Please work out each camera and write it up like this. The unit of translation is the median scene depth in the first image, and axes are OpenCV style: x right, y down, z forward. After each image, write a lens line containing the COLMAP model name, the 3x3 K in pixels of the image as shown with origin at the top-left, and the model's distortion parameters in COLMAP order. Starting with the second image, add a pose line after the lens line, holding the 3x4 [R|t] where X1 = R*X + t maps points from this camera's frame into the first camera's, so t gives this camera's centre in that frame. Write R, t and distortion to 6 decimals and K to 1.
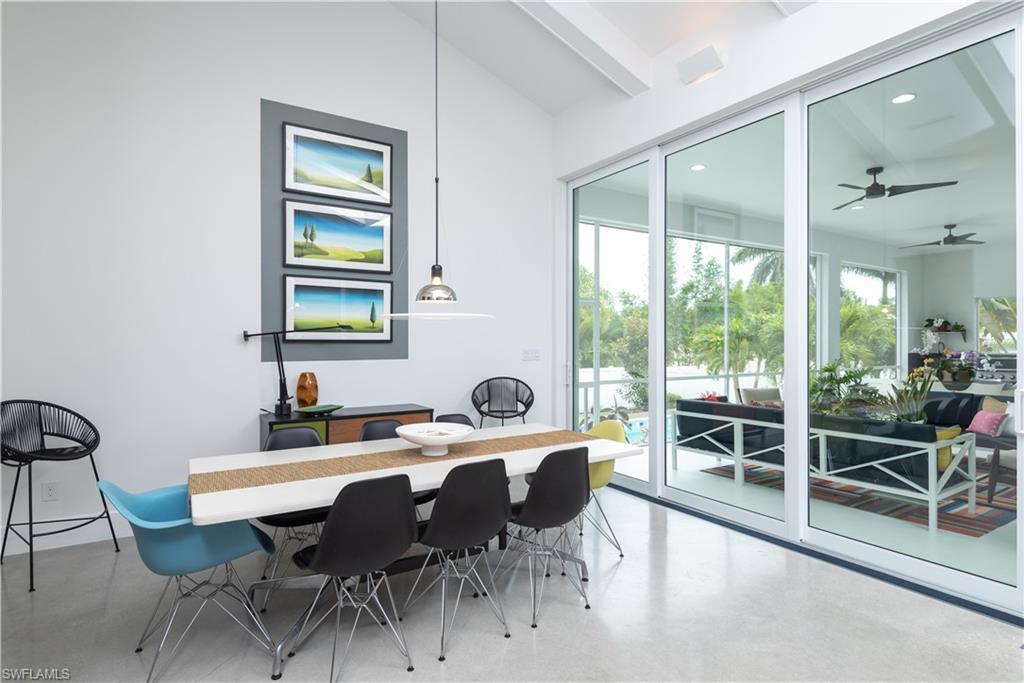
lens RADIAL K [[538.3, 0, 507.0], [0, 538.3, 338.6], [0, 0, 1]] dist [0.002489, -0.003438]
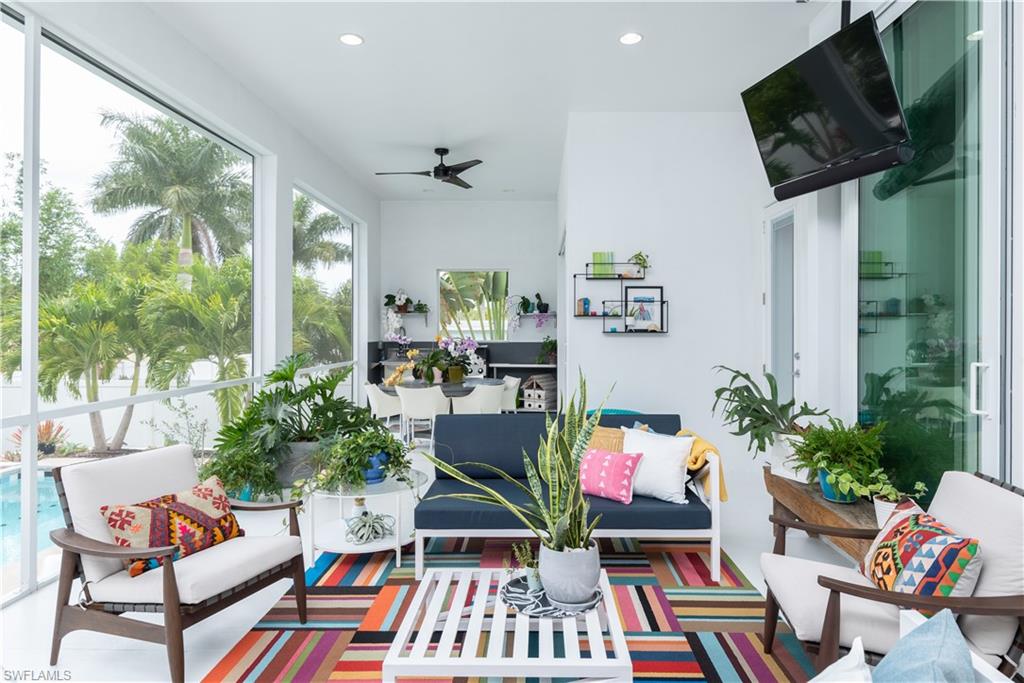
lens RADIAL K [[615.6, 0, 522.6], [0, 615.6, 328.9], [0, 0, 1]] dist [-0.004077, -0.001442]
pose [[0.544109, 0.002401, 0.839011, 0.093976], [-0.002525, 0.999996, -0.001224, 0.004999], [-0.839011, -0.001452, 0.544112, 0.197886]]
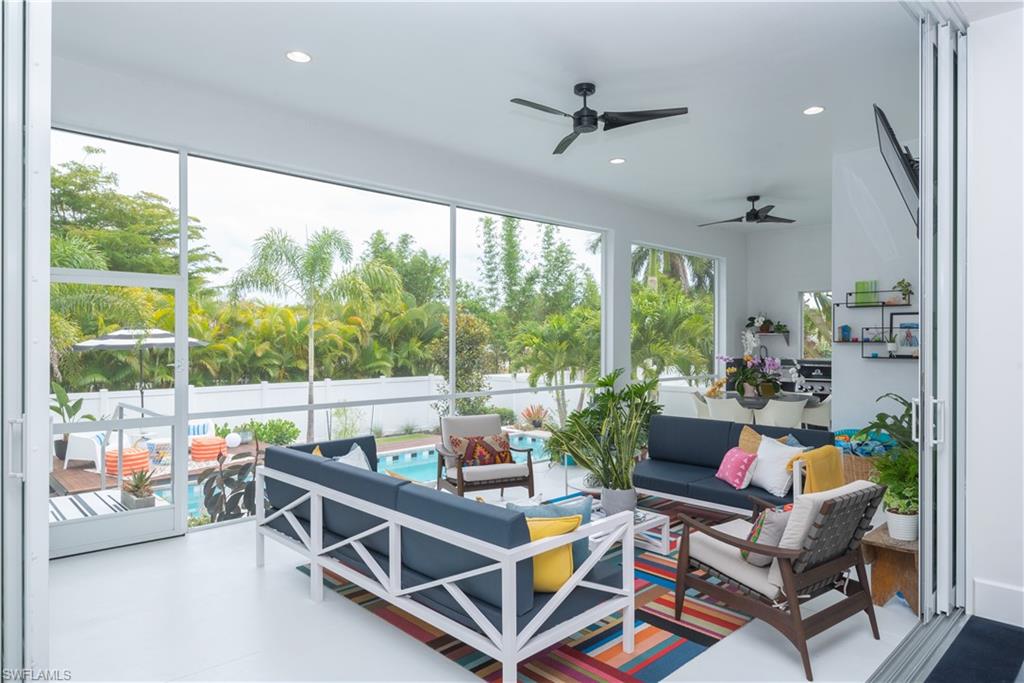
lens RADIAL K [[615.6, 0, 513.6], [0, 615.6, 339.6], [0, 0, 1]] dist [-0.004077, -0.001442]
pose [[0.981124, 0.001689, 0.193374, 0.122751], [-0.002337, 0.999992, 0.003122, -0.002177], [-0.193367, -0.003515, 0.981120, 0.075389]]
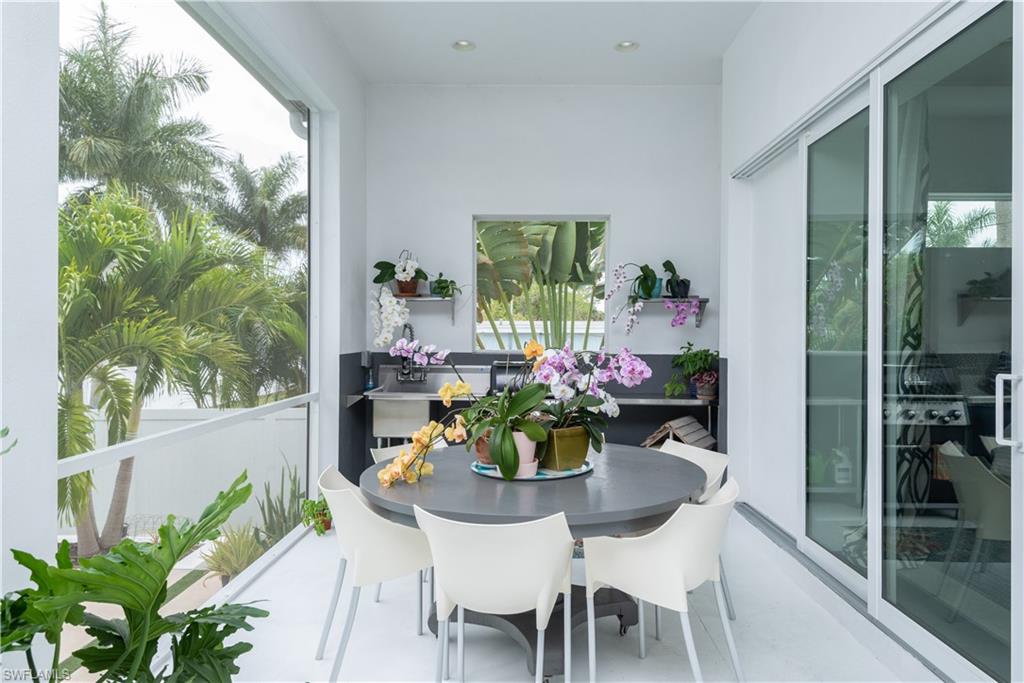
lens RADIAL K [[615.6, 0, 511.3], [0, 615.6, 334.0], [0, 0, 1]] dist [-0.004077, -0.001442]
pose [[0.536371, 0.003469, 0.843975, 0.232601], [-0.008183, 0.999966, 0.001090, 0.006187], [-0.843943, -0.007491, 0.536381, 0.342343]]
